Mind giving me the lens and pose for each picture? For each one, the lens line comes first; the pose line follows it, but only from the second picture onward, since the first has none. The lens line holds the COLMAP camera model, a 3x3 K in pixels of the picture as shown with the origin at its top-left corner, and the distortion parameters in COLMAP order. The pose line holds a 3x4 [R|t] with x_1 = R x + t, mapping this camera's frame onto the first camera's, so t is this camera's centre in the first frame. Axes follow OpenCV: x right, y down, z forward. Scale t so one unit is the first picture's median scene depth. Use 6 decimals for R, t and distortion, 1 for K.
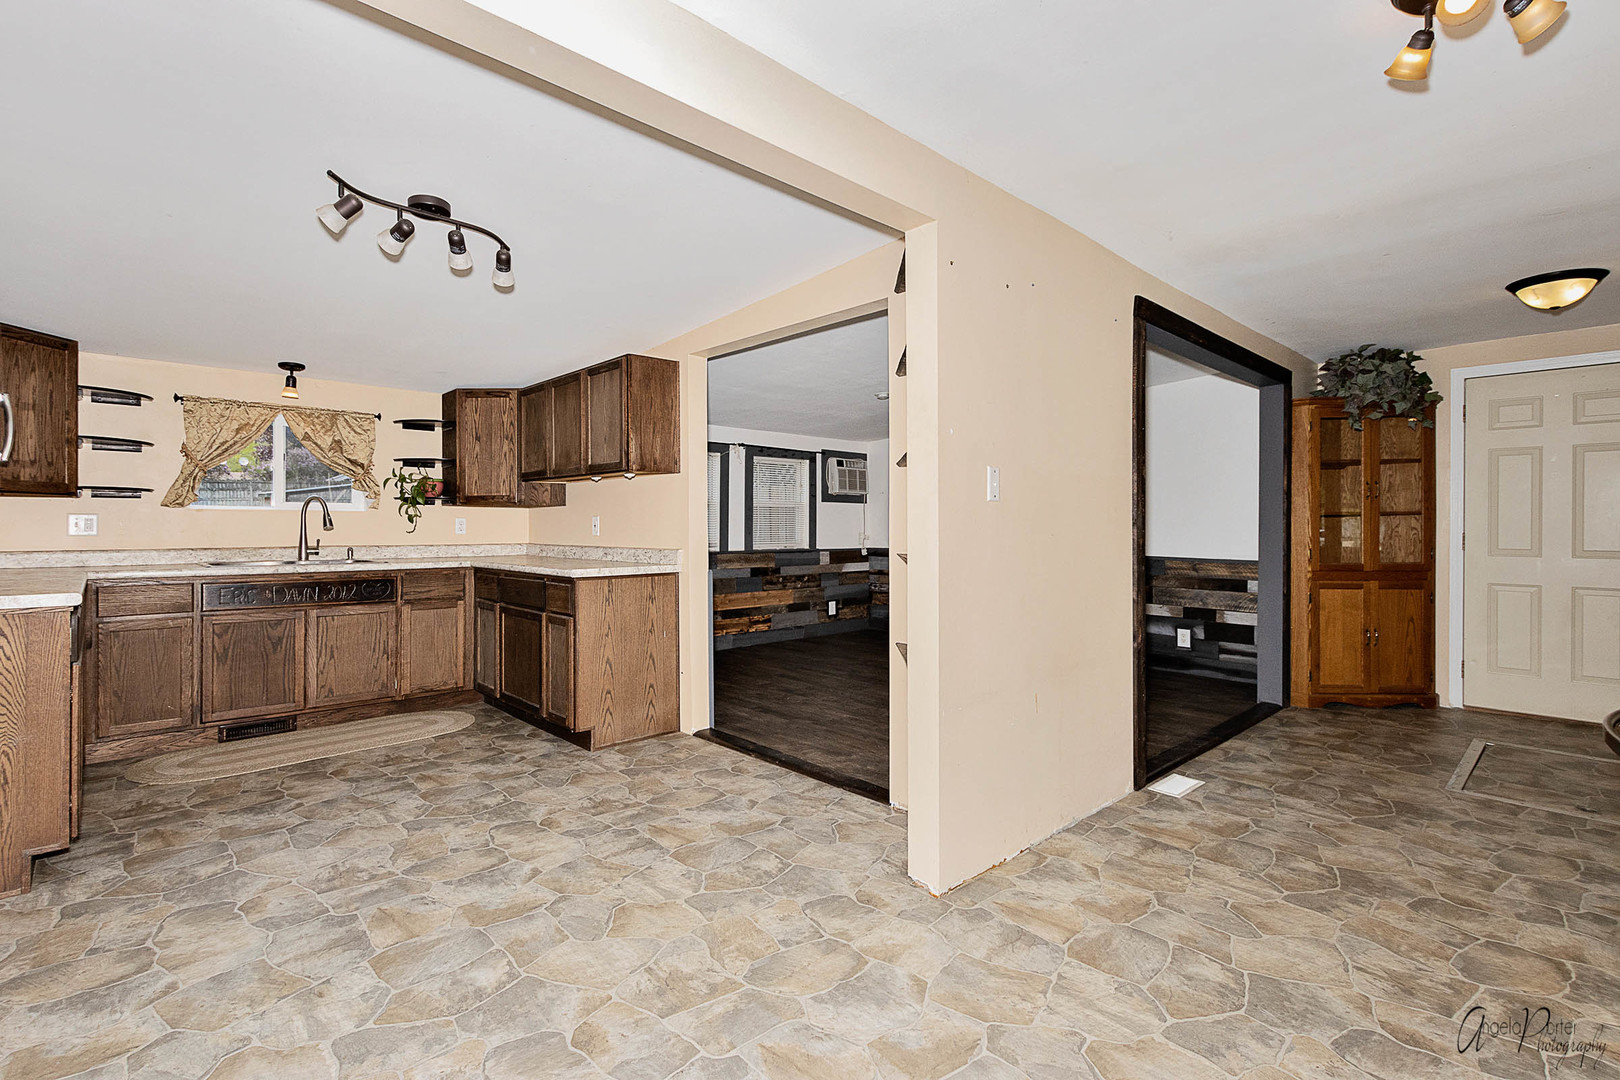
lens RADIAL K [[750.0, 0, 789.0], [0, 750.0, 527.0], [0, 0, 1]] dist [0.018664, -0.007107]
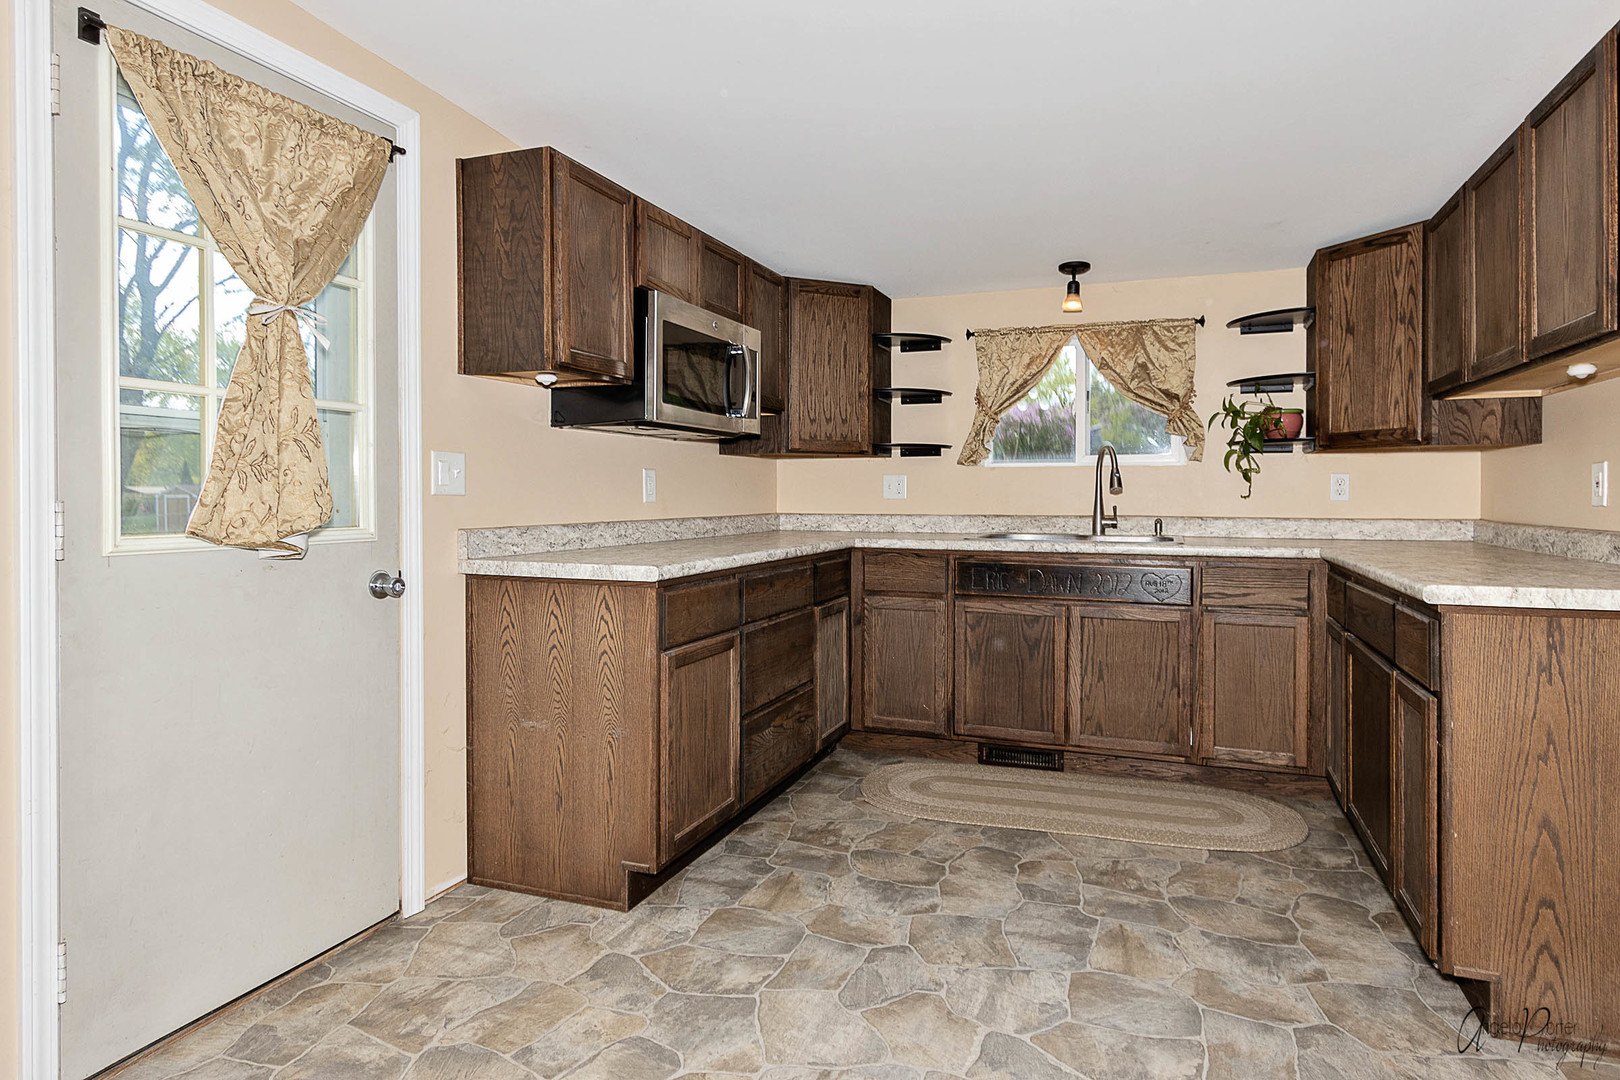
lens RADIAL K [[897.8, 0, 848.7], [0, 897.8, 499.6], [0, 0, 1]] dist [0.017117, -0.002869]
pose [[0.468588, 0.007049, -0.883388, 0.006559], [-0.000316, 0.999969, 0.007812, 0.004069], [0.883417, -0.003381, 0.468576, 0.407536]]
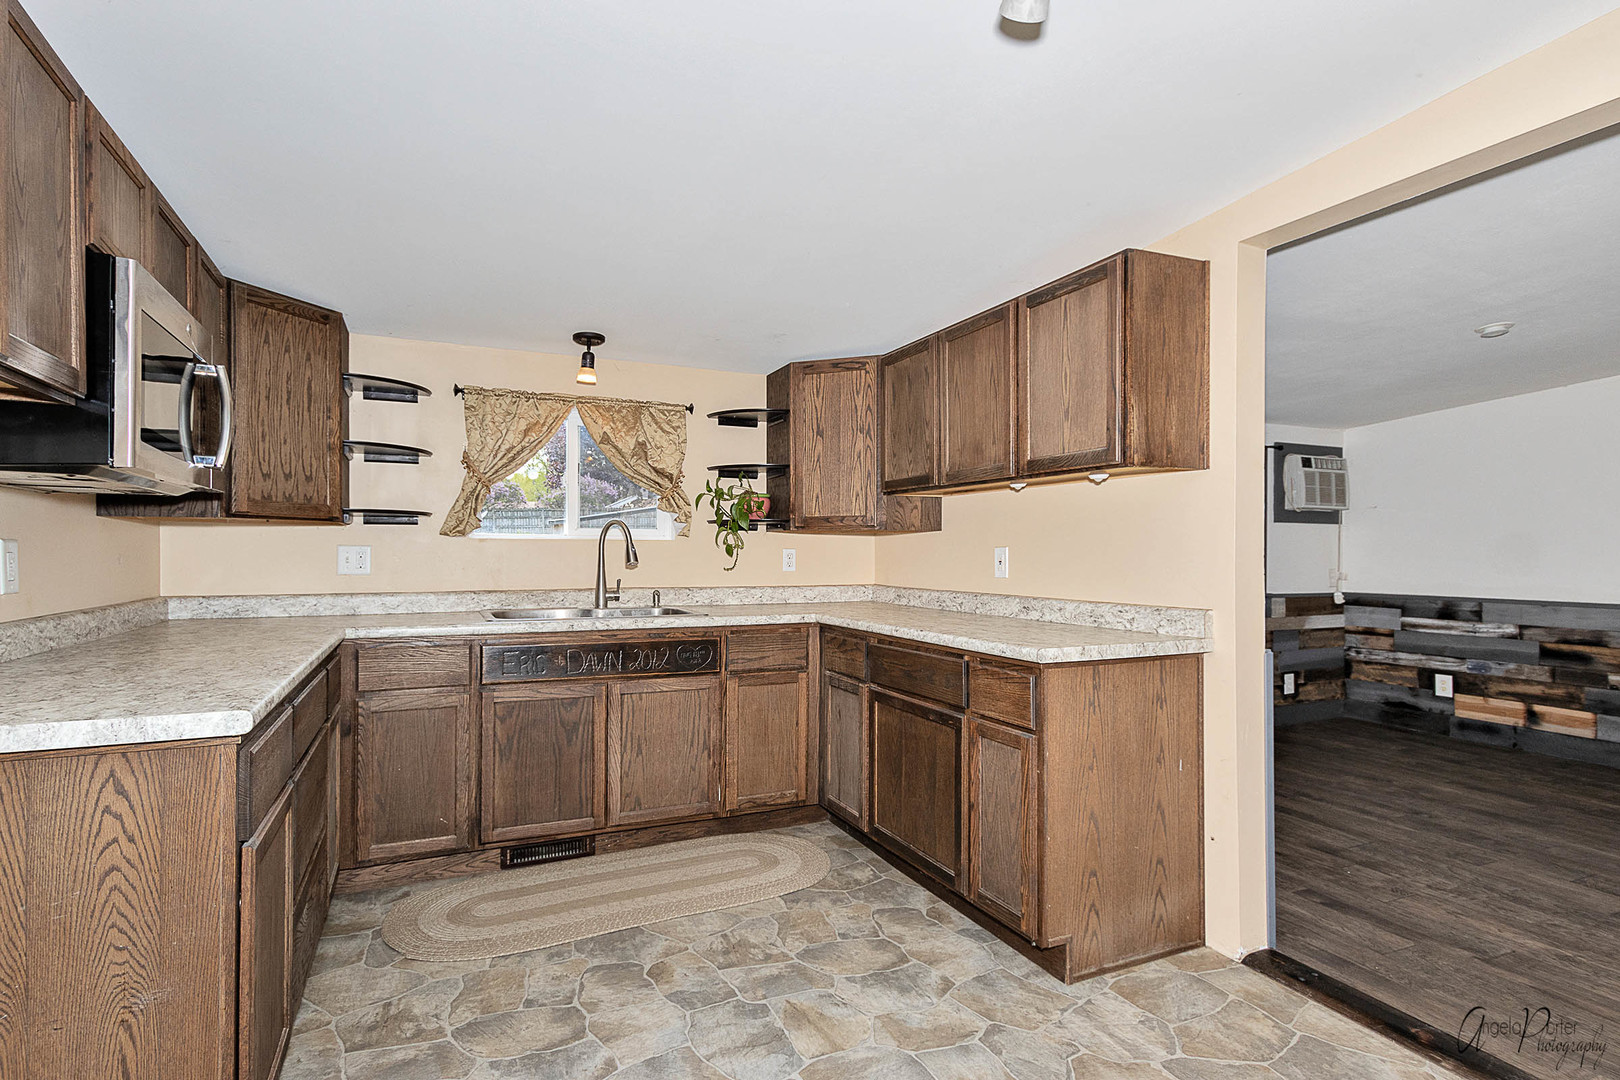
lens RADIAL K [[812.2, 0, 792.0], [0, 812.2, 554.3], [0, 0, 1]] dist [0.020795, -0.005832]
pose [[0.948619, 0.003072, -0.316406, -0.233715], [-0.002304, 0.999993, 0.002803, -0.010873], [0.316412, -0.001930, 0.948620, 0.332567]]
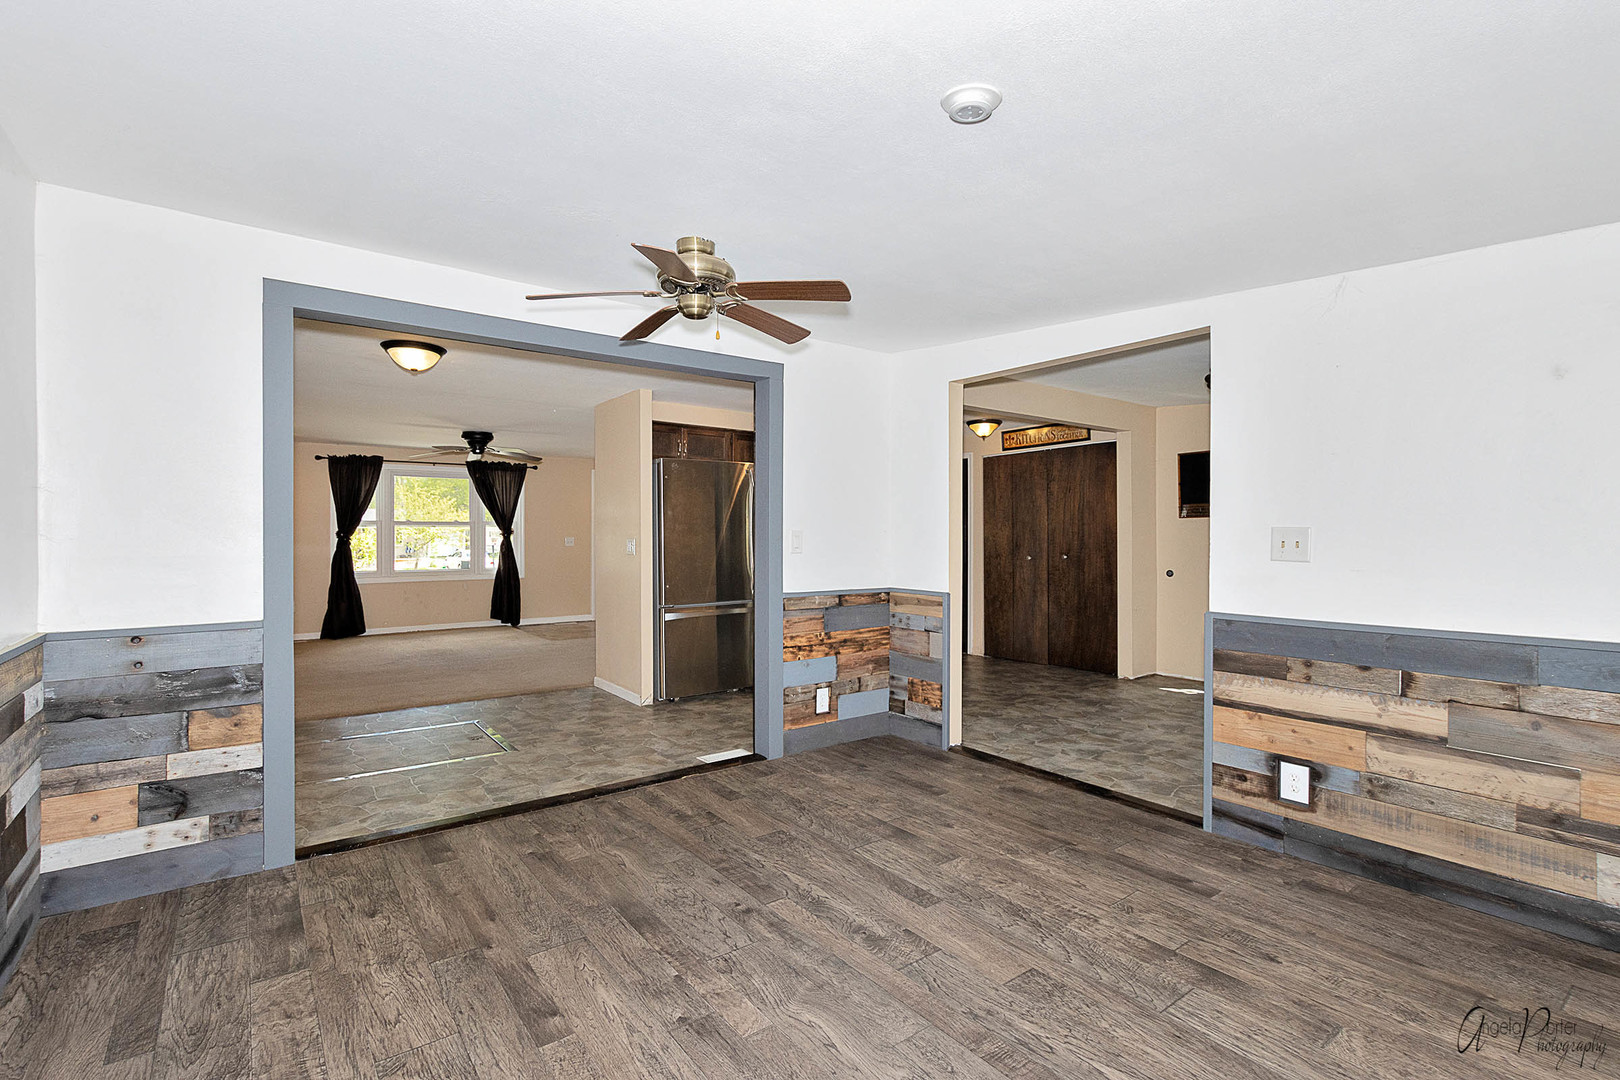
lens RADIAL K [[750.0, 0, 802.9], [0, 750.0, 550.8], [0, 0, 1]] dist [0.018664, -0.007107]
pose [[-0.996279, -0.004402, 0.086078, 0.217565], [-0.002447, 0.999737, 0.022804, -0.016538], [-0.086156, 0.022509, -0.996027, 1.702075]]
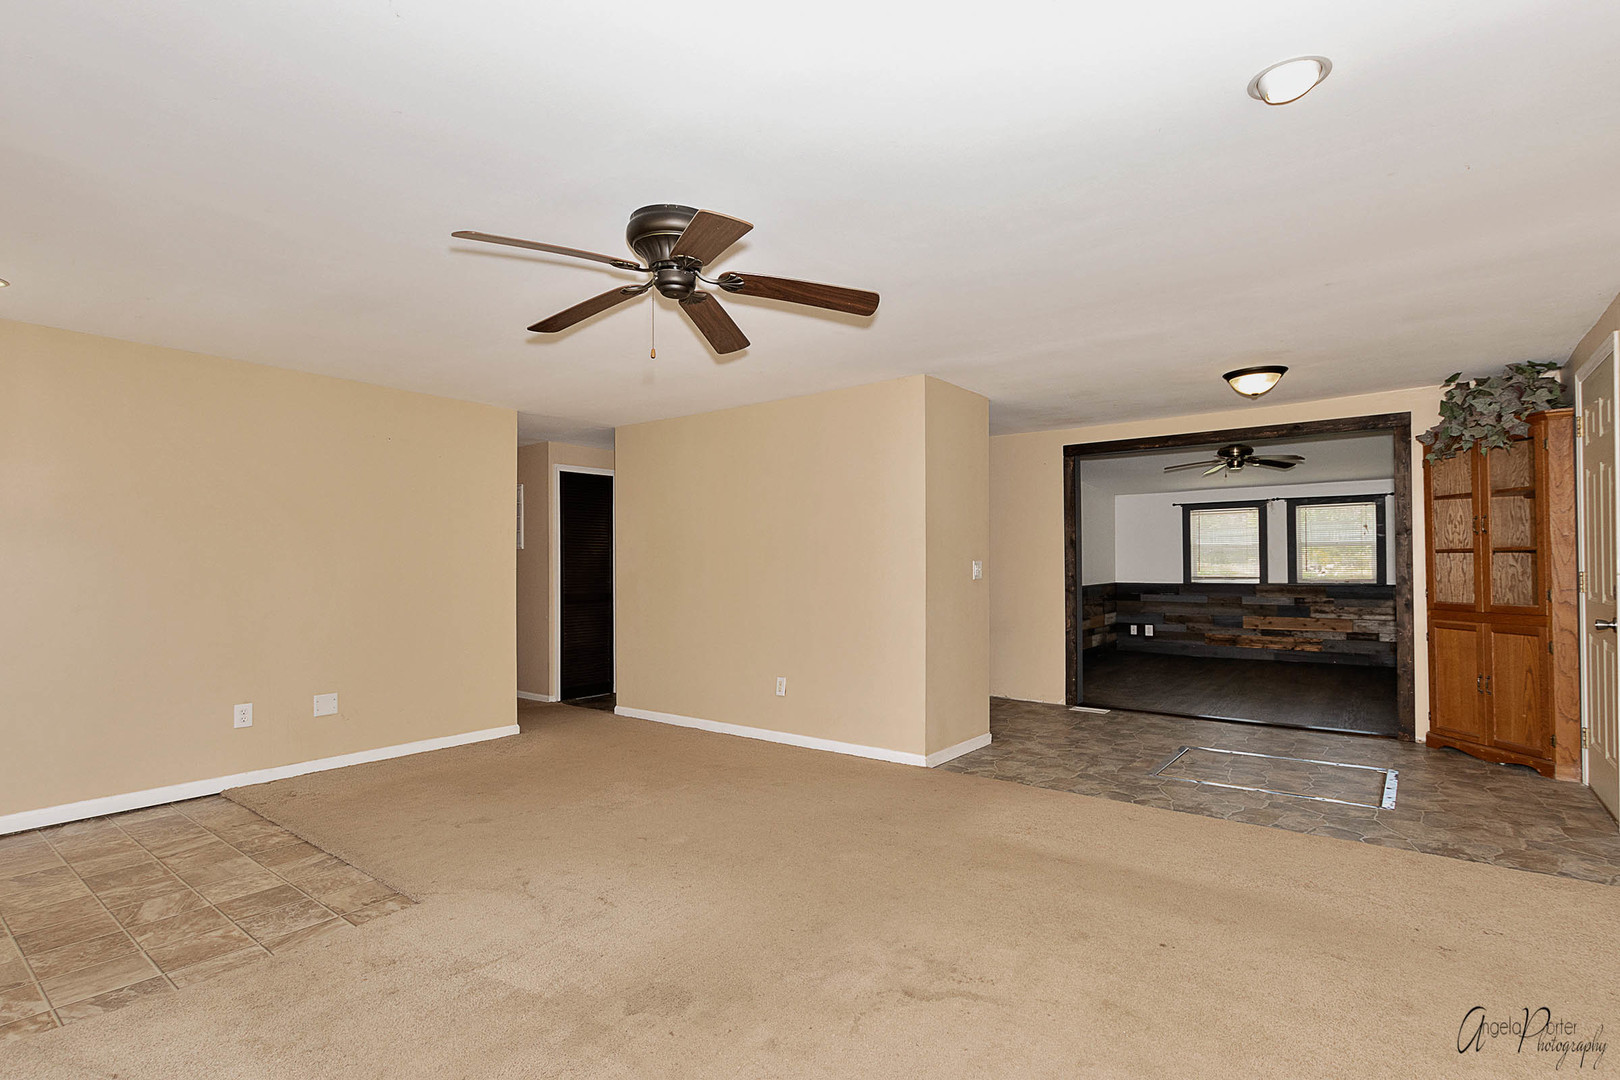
lens RADIAL K [[750.0, 0, 845.9], [0, 750.0, 559.1], [0, 0, 1]] dist [0.018664, -0.007107]
pose [[0.193580, -0.009661, -0.981037, 1.667545], [0.005497, 0.999946, -0.008763, -0.003223], [0.981069, -0.003697, 0.193623, 0.063743]]
